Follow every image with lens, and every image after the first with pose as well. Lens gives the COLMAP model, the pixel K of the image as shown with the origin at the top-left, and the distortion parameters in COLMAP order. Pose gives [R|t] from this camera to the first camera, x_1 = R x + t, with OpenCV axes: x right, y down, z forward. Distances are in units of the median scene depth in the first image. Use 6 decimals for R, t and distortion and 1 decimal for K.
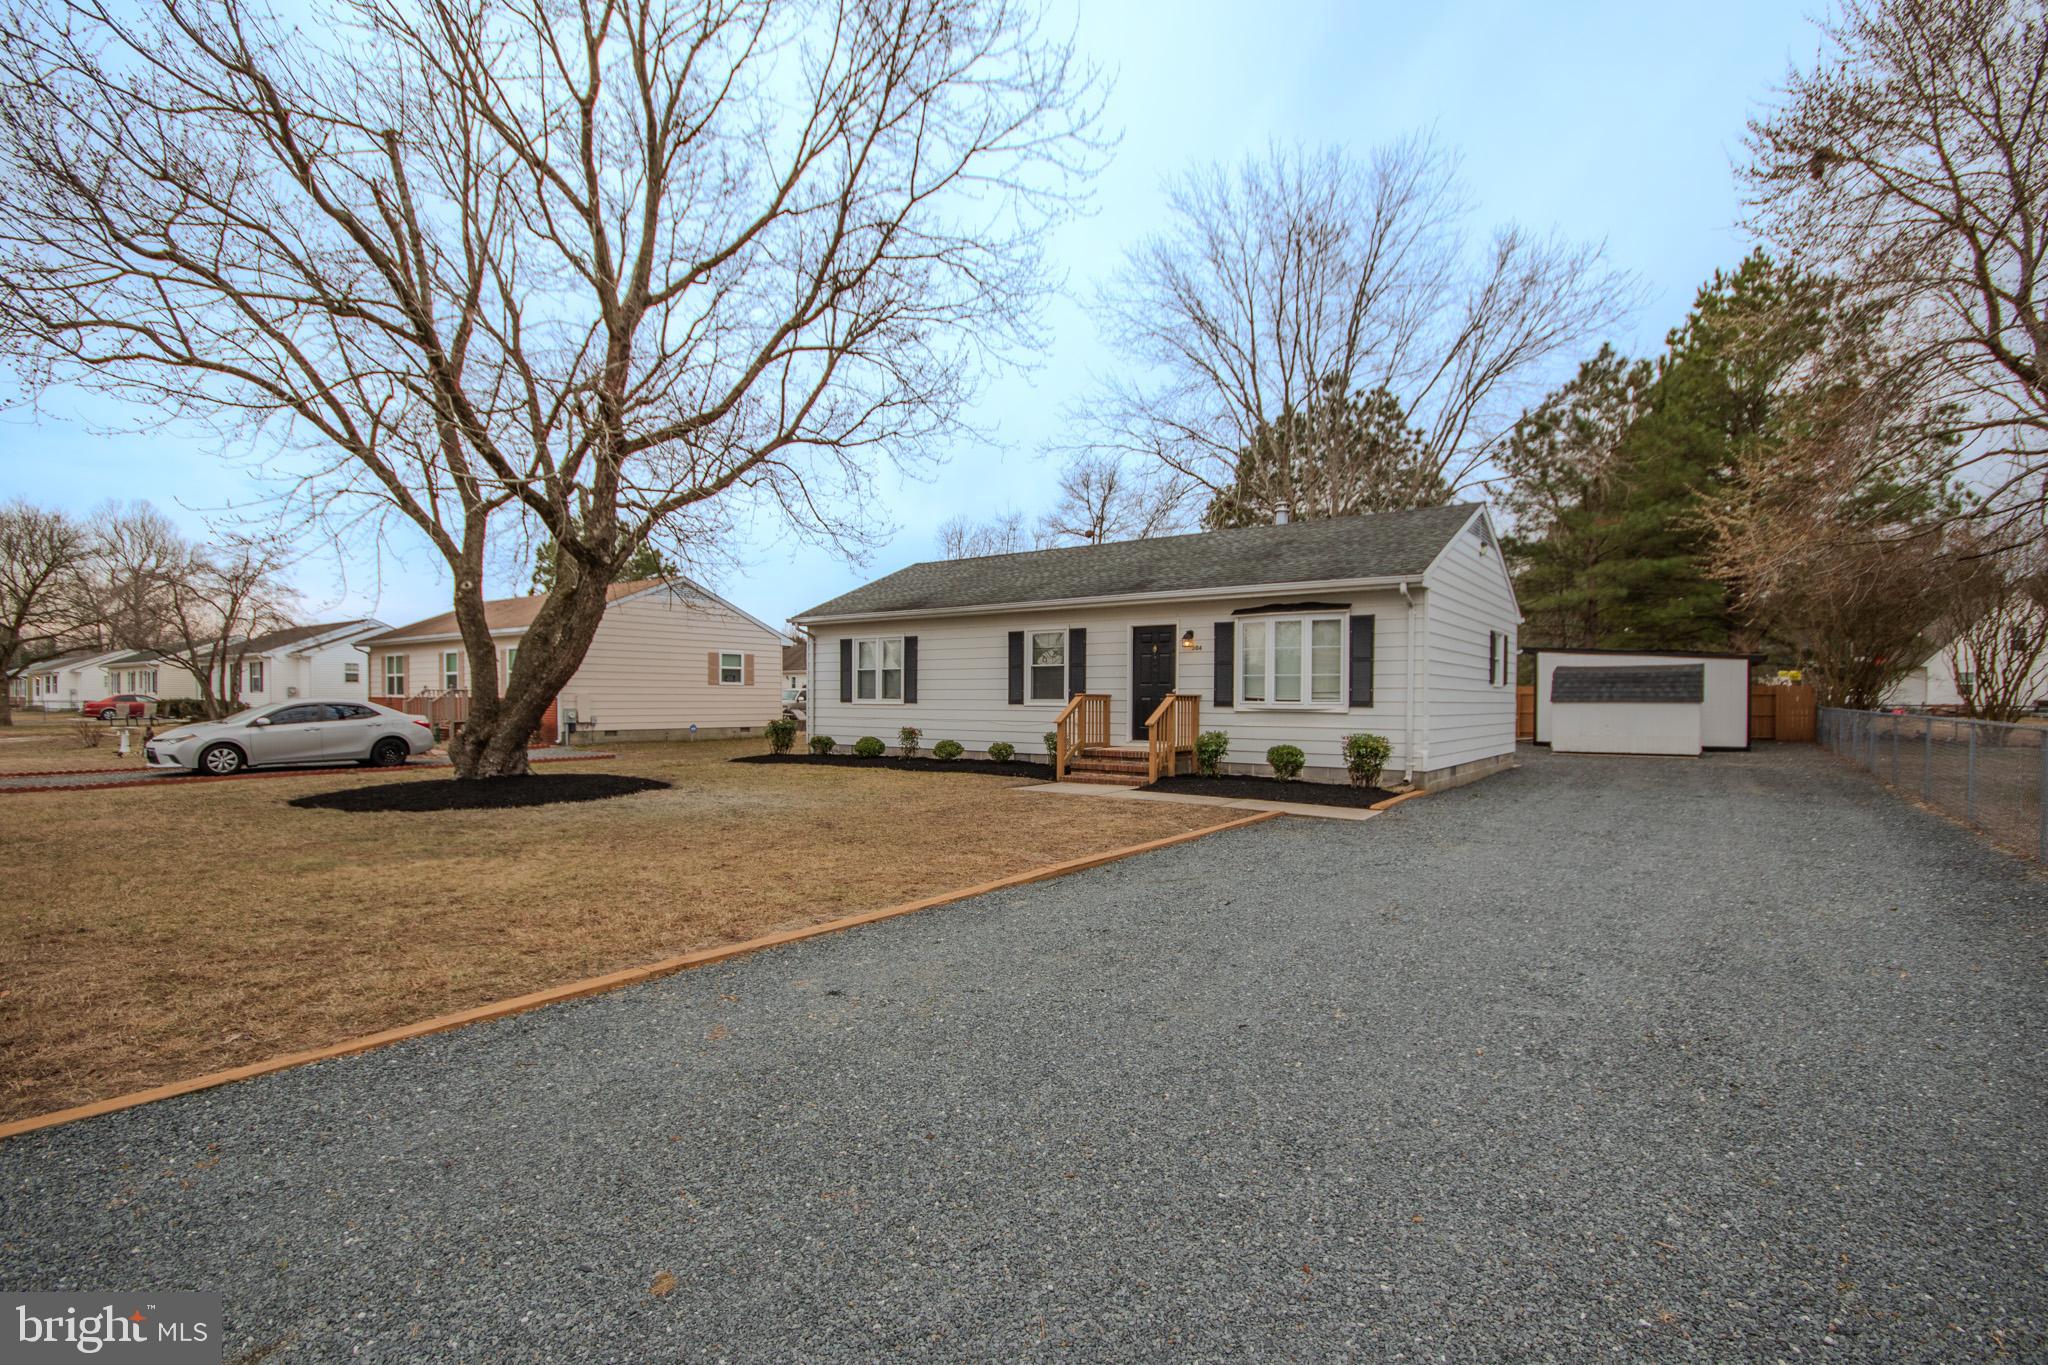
lens RADIAL K [[974.8, 0, 1017.7], [0, 974.8, 714.0], [0, 0, 1]] dist [0.005528, 0.000239]
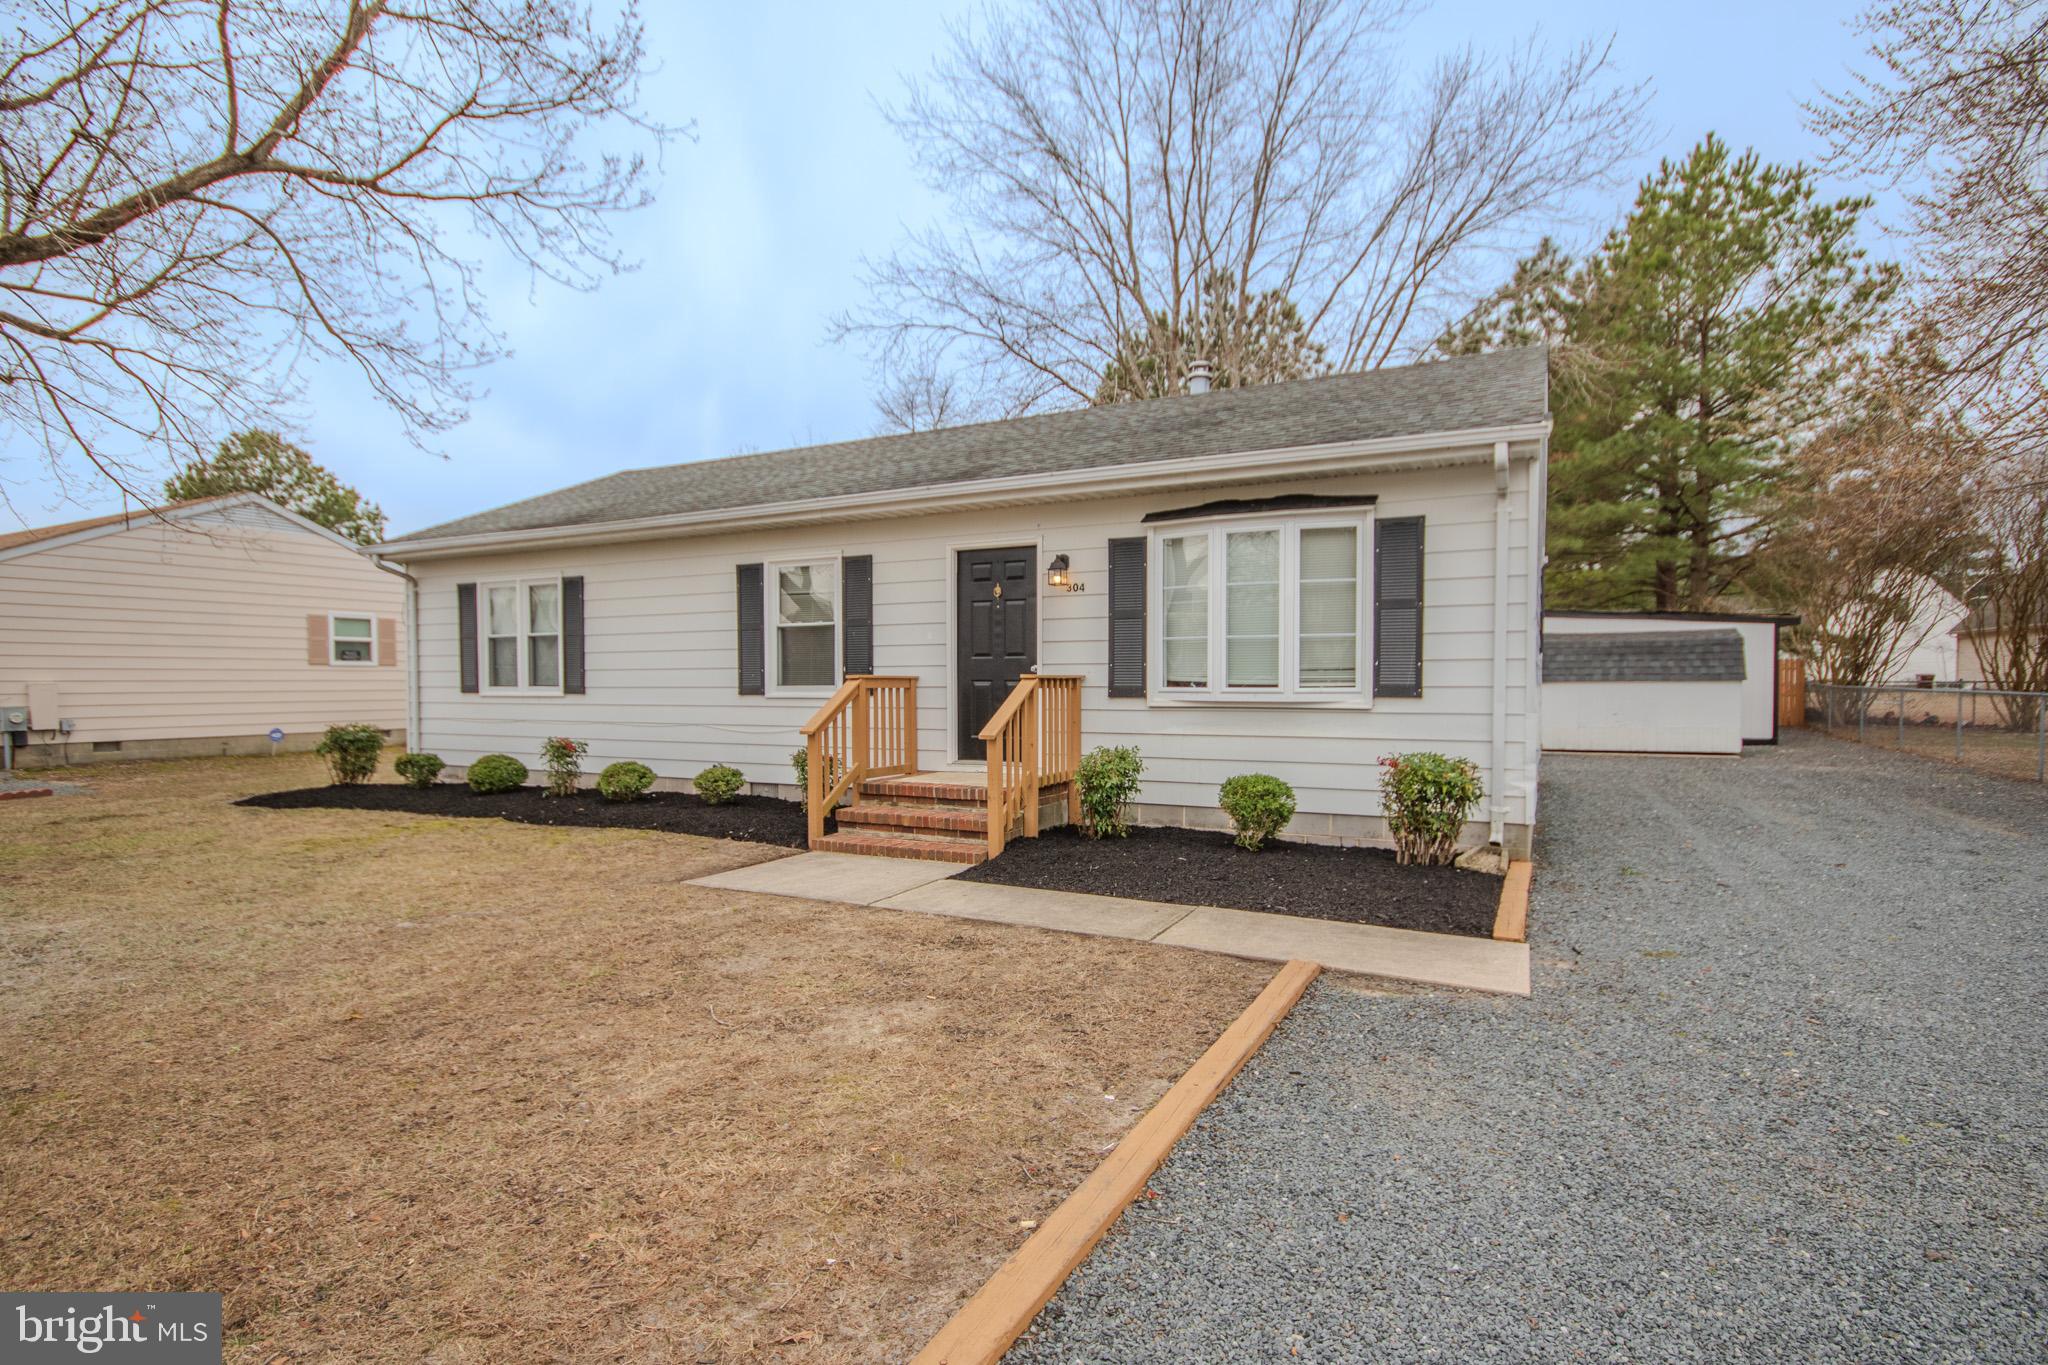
lens RADIAL K [[1037.8, 0, 1025.1], [0, 1037.8, 718.1], [0, 0, 1]] dist [0.001228, 0.000065]
pose [[0.986875, -0.014072, 0.160872, 0.057811], [0.010703, 0.999705, 0.021789, -0.008186], [-0.161132, -0.019781, 0.986735, 0.397824]]
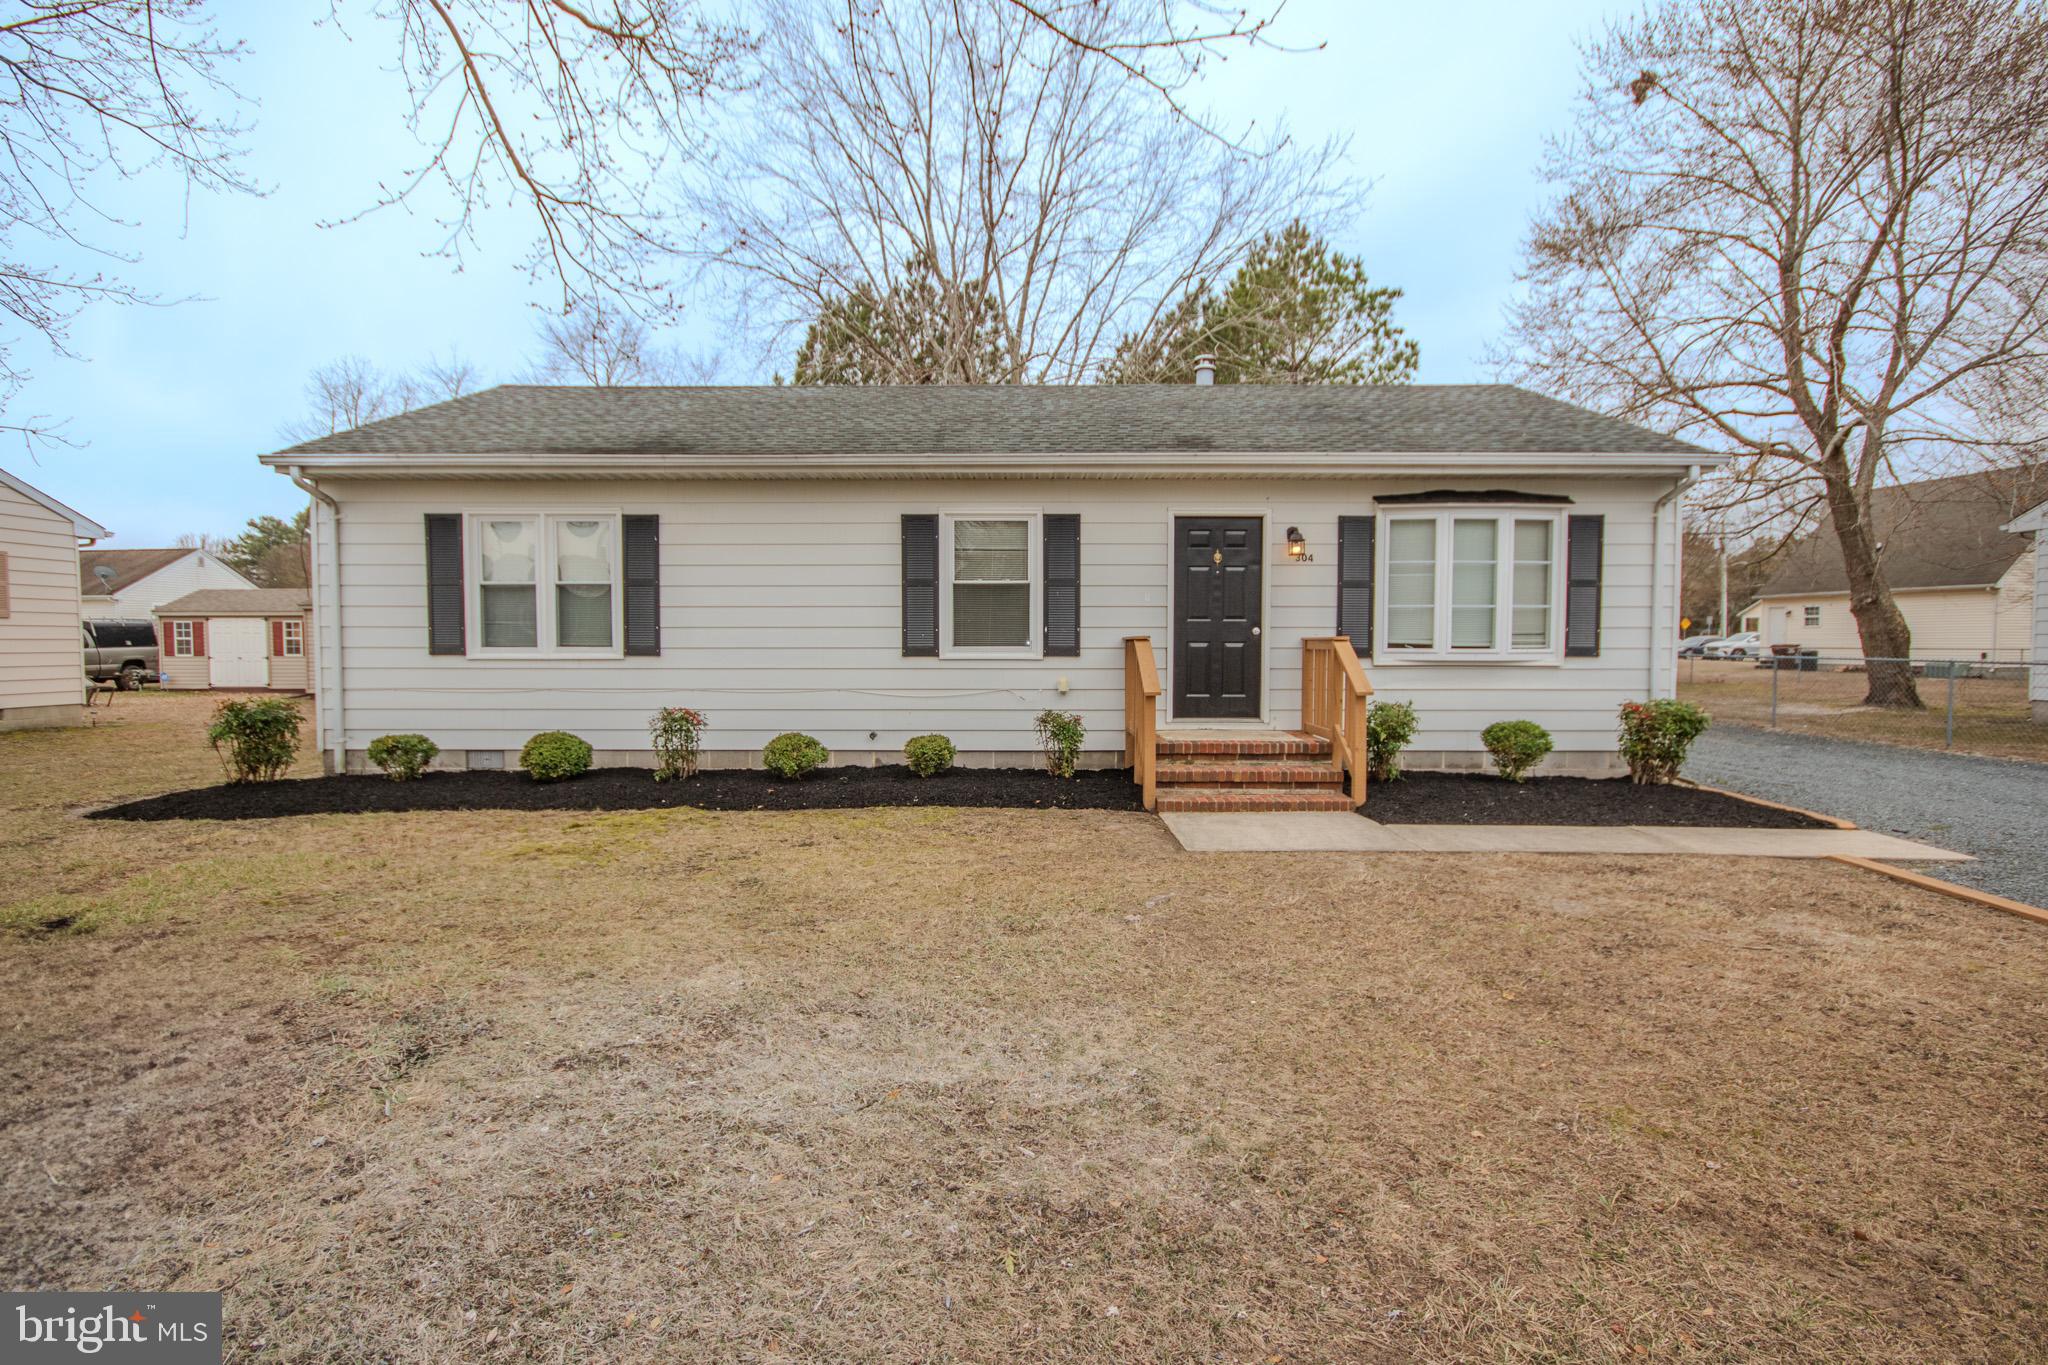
lens RADIAL K [[958.0, 0, 1031.1], [0, 958.0, 717.6], [0, 0, 1]] dist [0.003316, -0.000048]
pose [[0.801322, -0.053961, 0.595794, -0.265858], [0.012087, 0.997181, 0.074058, -0.014821], [-0.598111, -0.052142, 0.799715, 0.565244]]
